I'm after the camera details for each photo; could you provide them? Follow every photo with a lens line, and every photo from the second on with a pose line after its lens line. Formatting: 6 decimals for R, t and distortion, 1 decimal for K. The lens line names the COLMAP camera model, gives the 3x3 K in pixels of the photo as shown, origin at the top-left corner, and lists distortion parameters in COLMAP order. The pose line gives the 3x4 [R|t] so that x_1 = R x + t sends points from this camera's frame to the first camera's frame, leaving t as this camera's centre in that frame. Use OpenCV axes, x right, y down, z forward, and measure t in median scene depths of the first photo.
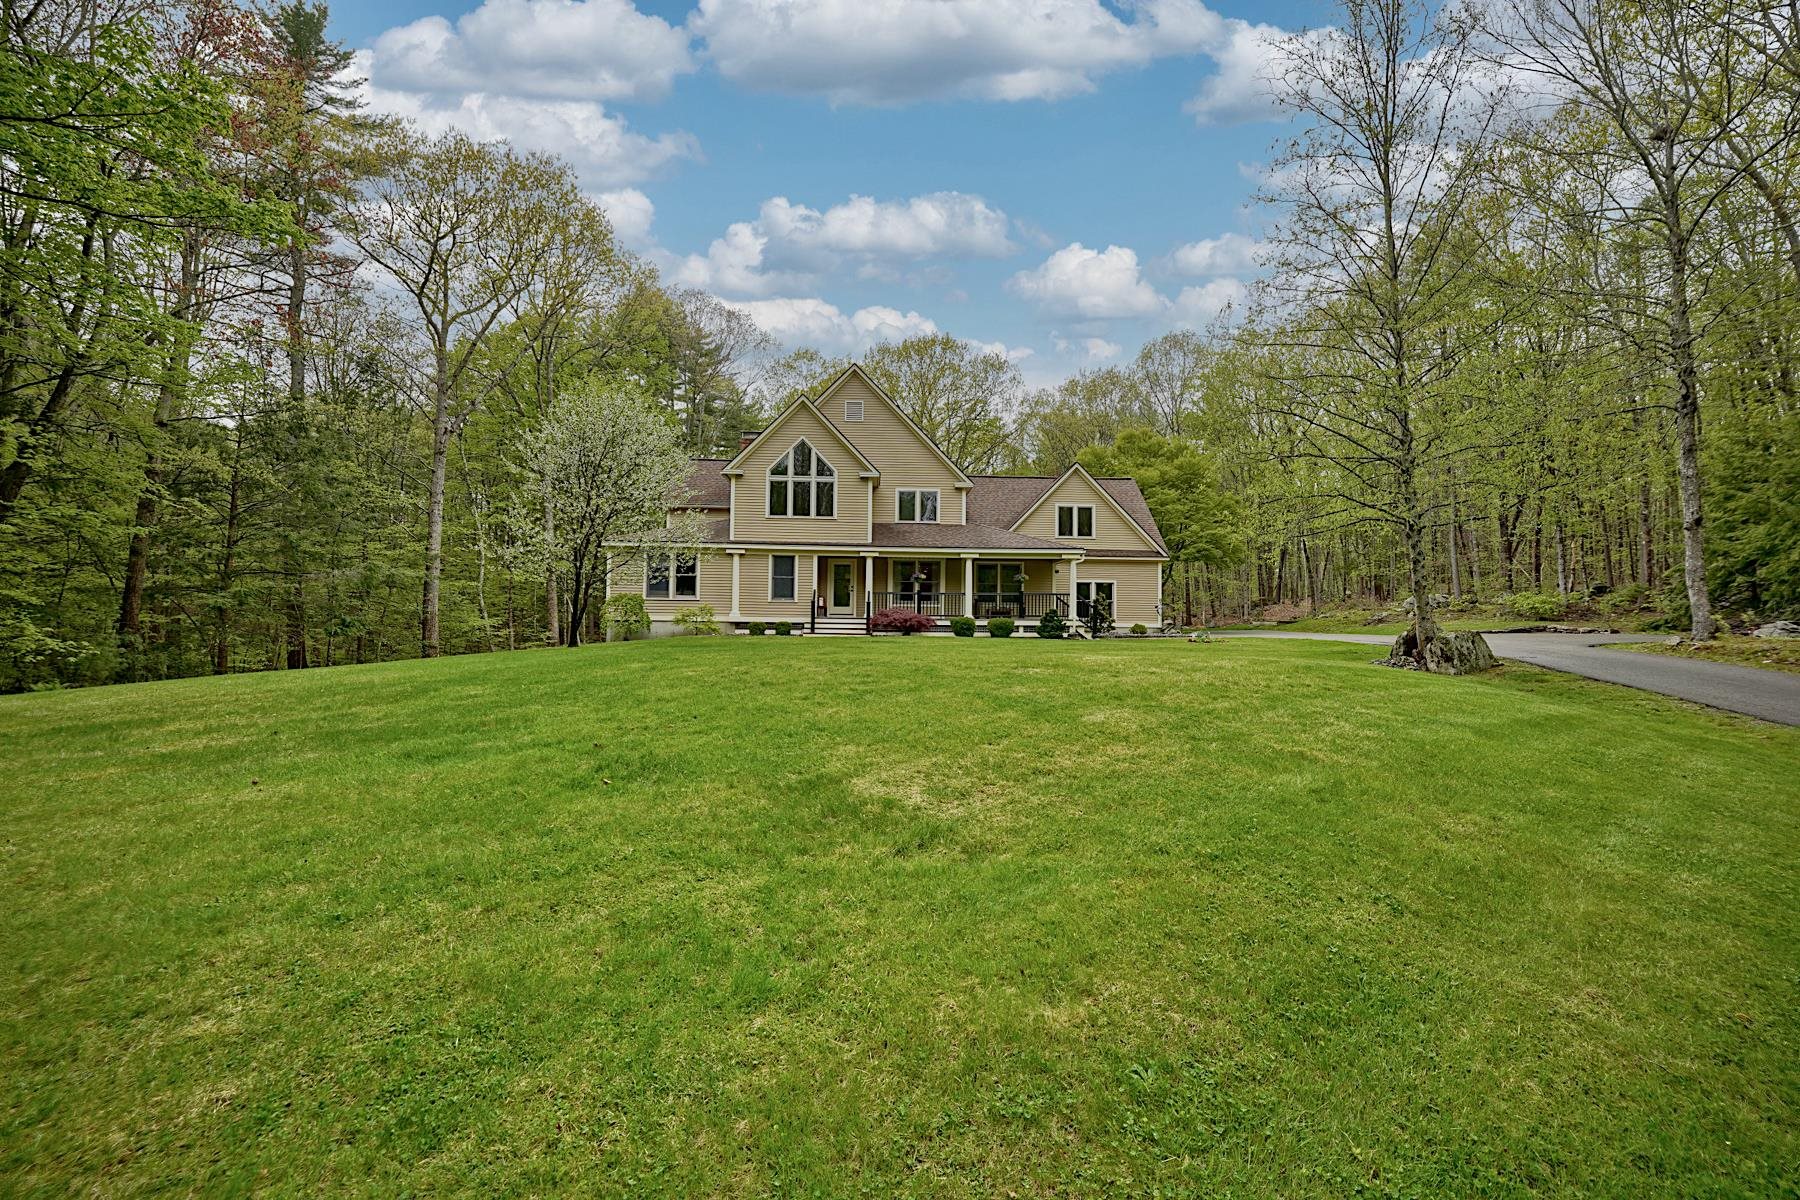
lens RADIAL K [[727.3, 0, 900.0], [0, 727.3, 600.0], [0, 0, 1]] dist [-0.023754, 0.000336]
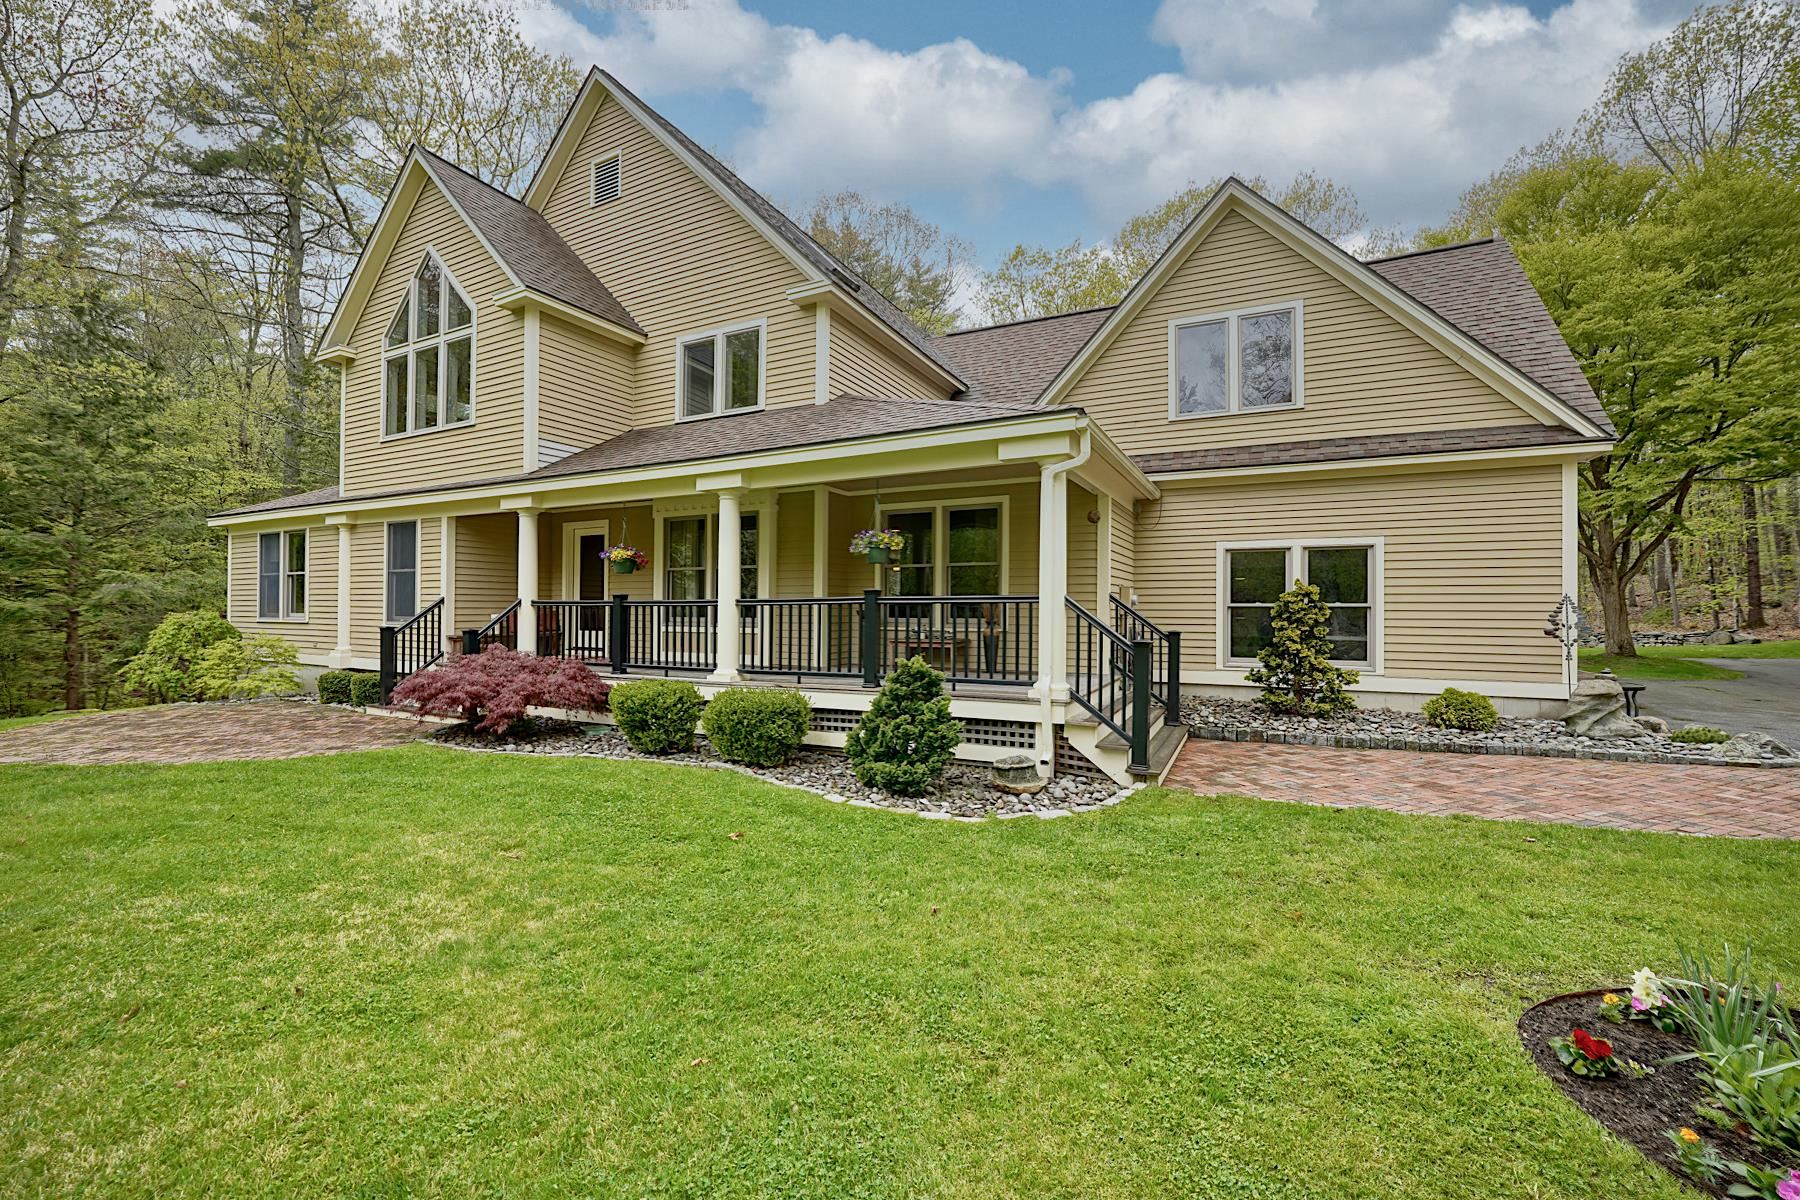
lens RADIAL K [[727.3, 0, 900.0], [0, 727.3, 600.0], [0, 0, 1]] dist [-0.023754, 0.000336]
pose [[0.869790, -0.012707, -0.493259, 0.298457], [0.024527, 0.999546, 0.017500, -0.012285], [0.492813, -0.027319, 0.869706, 0.707556]]
